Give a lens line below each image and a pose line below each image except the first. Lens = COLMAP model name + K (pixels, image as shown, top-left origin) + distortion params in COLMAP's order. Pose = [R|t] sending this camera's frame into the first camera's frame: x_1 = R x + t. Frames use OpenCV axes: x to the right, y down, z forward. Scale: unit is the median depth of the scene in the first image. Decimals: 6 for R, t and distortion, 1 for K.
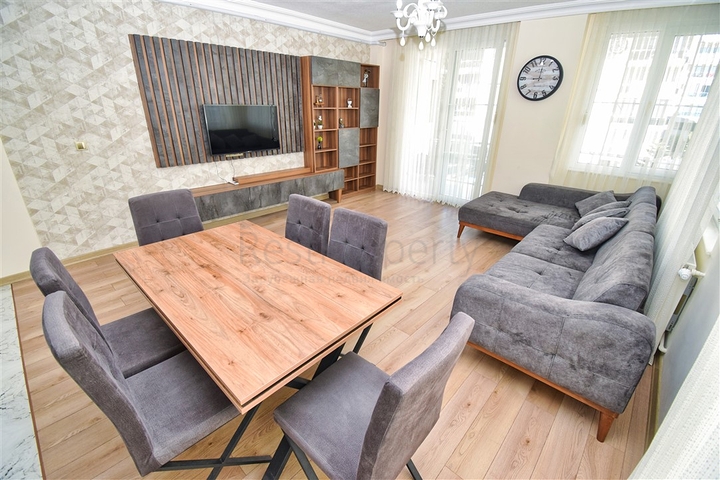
lens RADIAL K [[322.1, 0, 359.2], [0, 322.1, 239.7], [0, 0, 1]] dist [-0.013623, -0.004278]
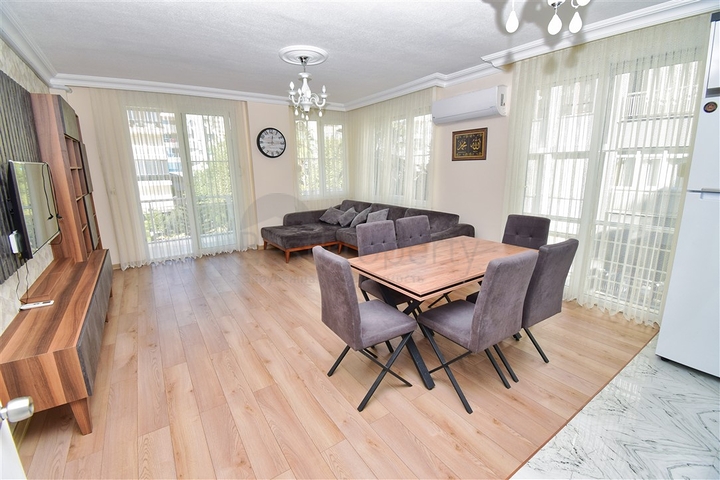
lens RADIAL K [[322.1, 0, 362.4], [0, 322.1, 235.9], [0, 0, 1]] dist [-0.013623, -0.004278]
pose [[0.217012, -0.222622, 0.950445, -0.829619], [0.397669, 0.909355, 0.122199, -0.149291], [-0.891496, 0.351444, 0.285871, 0.394402]]
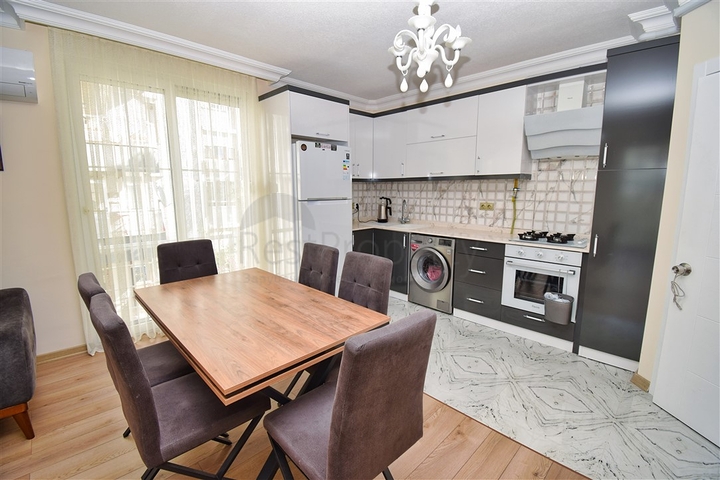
lens RADIAL K [[322.1, 0, 364.2], [0, 322.1, 238.3], [0, 0, 1]] dist [-0.013623, -0.004278]
pose [[-0.999067, -0.022826, 0.036653, -0.350758], [0.000031, 0.848466, 0.529249, -0.297894], [-0.043180, 0.528757, -0.847674, 0.796050]]
